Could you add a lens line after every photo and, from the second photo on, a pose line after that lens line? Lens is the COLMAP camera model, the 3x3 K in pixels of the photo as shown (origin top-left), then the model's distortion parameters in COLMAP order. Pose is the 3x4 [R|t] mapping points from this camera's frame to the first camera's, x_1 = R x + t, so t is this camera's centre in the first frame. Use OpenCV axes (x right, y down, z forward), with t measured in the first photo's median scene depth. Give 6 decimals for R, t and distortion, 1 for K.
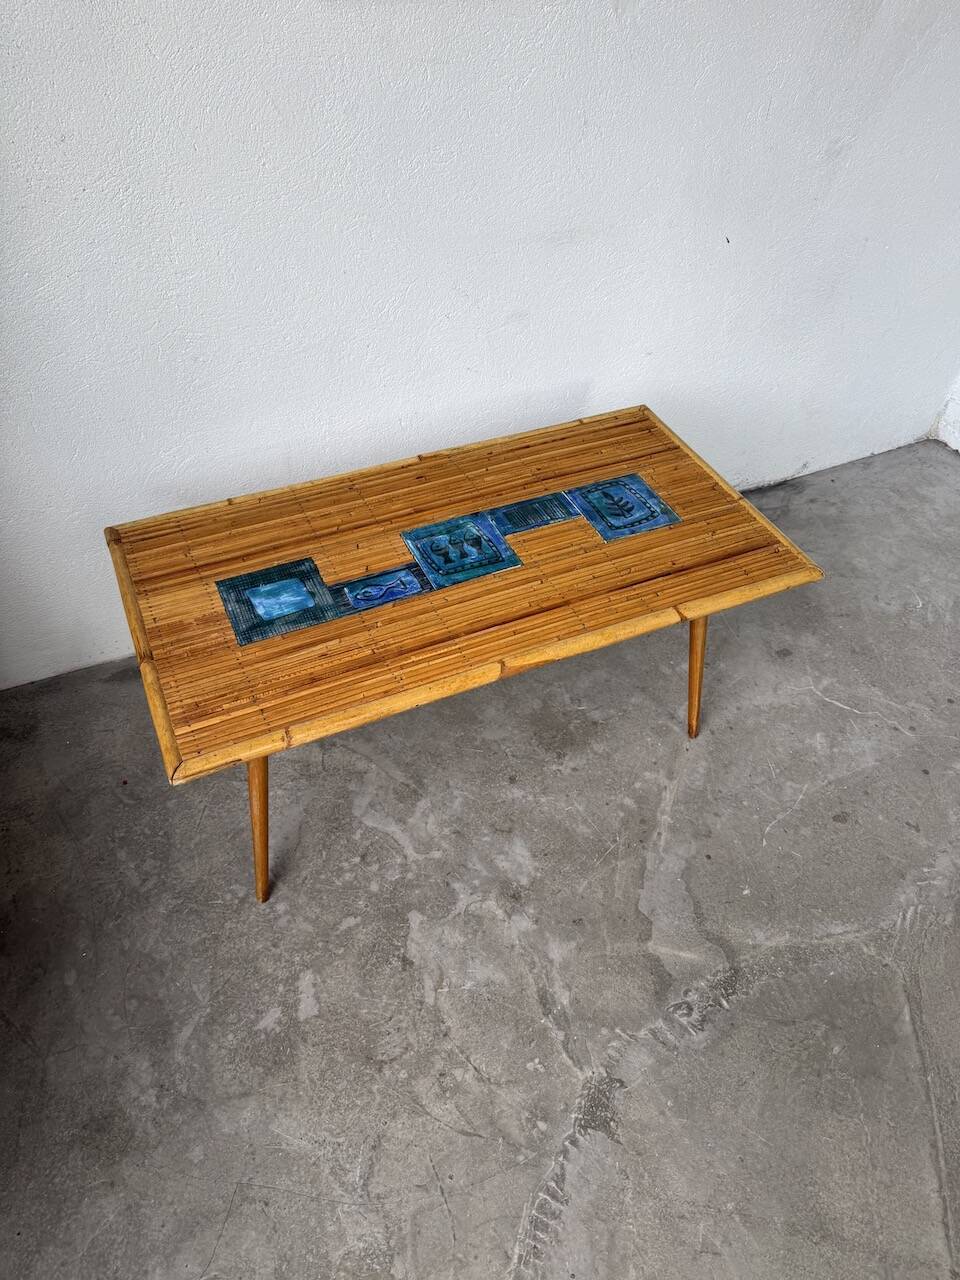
lens RADIAL K [[905.3, 0, 473.3], [0, 905.3, 634.6], [0, 0, 1]] dist [0.026397, -0.043174]
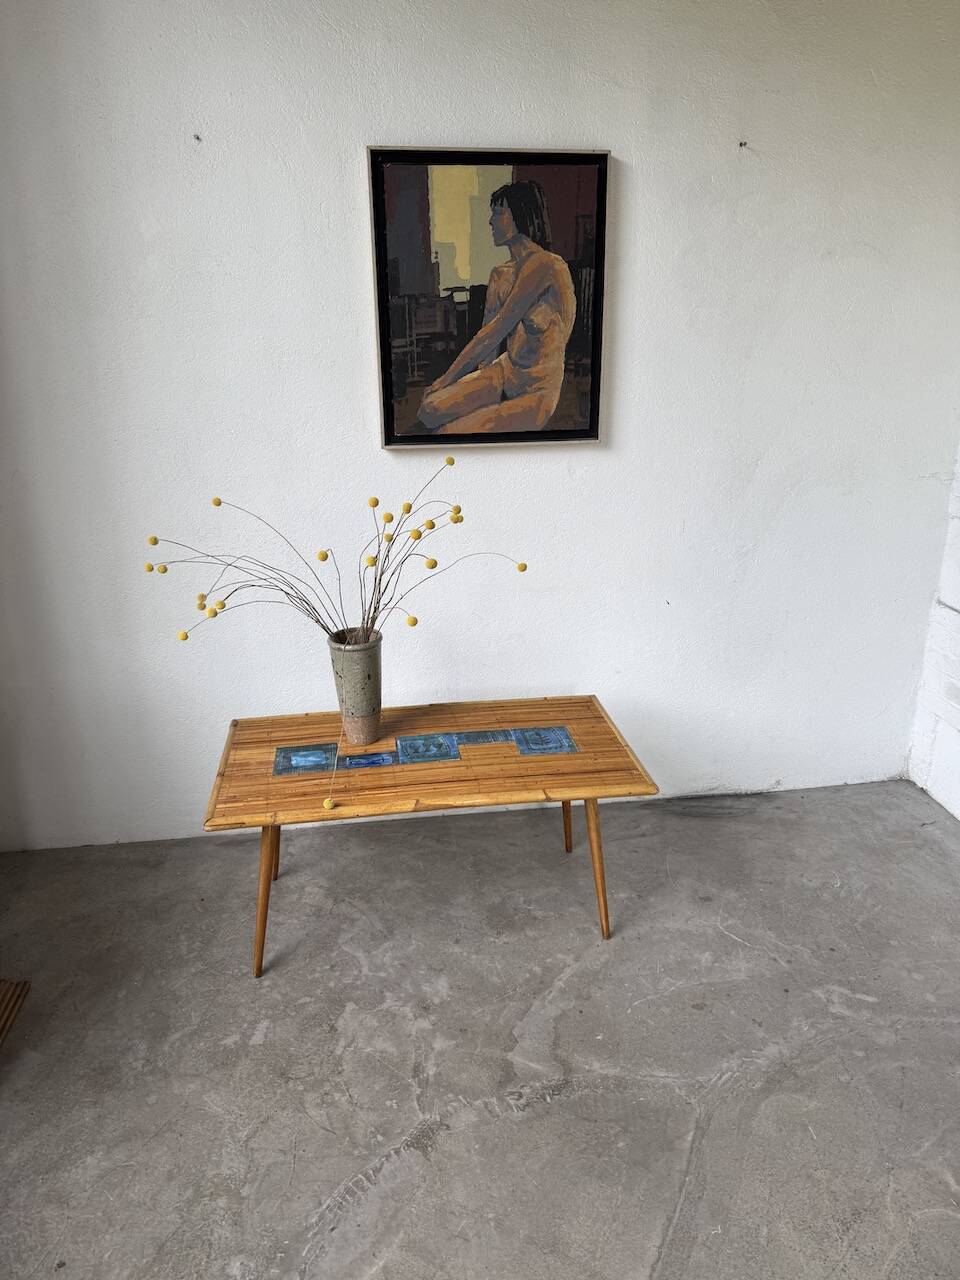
lens RADIAL K [[908.4, 0, 474.0], [0, 908.4, 621.2], [0, 0, 1]] dist [-0.003714, -0.003354]
pose [[0.961657, 0.057661, -0.268125, 0.479522], [-0.171330, 0.889711, -0.423156, 0.362949], [0.214154, 0.452868, 0.865476, -0.449226]]
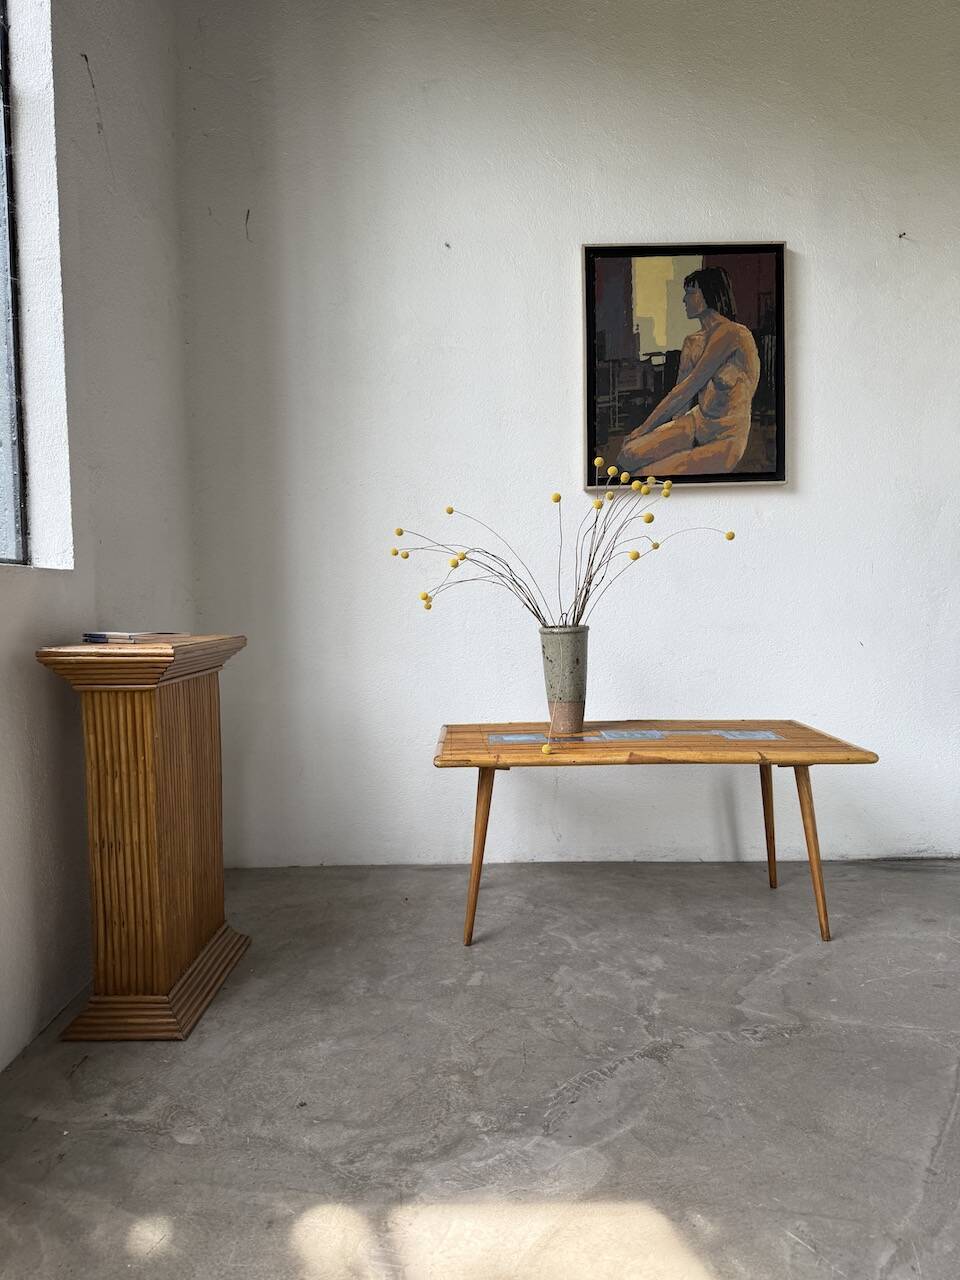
lens RADIAL K [[903.0, 0, 471.9], [0, 903.0, 641.2], [0, 0, 1]] dist [0.009258, -0.026859]
pose [[0.911478, -0.016851, -0.411003, 0.396294], [-0.263426, 0.743488, -0.614681, 0.863797], [0.315934, 0.668537, 0.673234, -0.302879]]
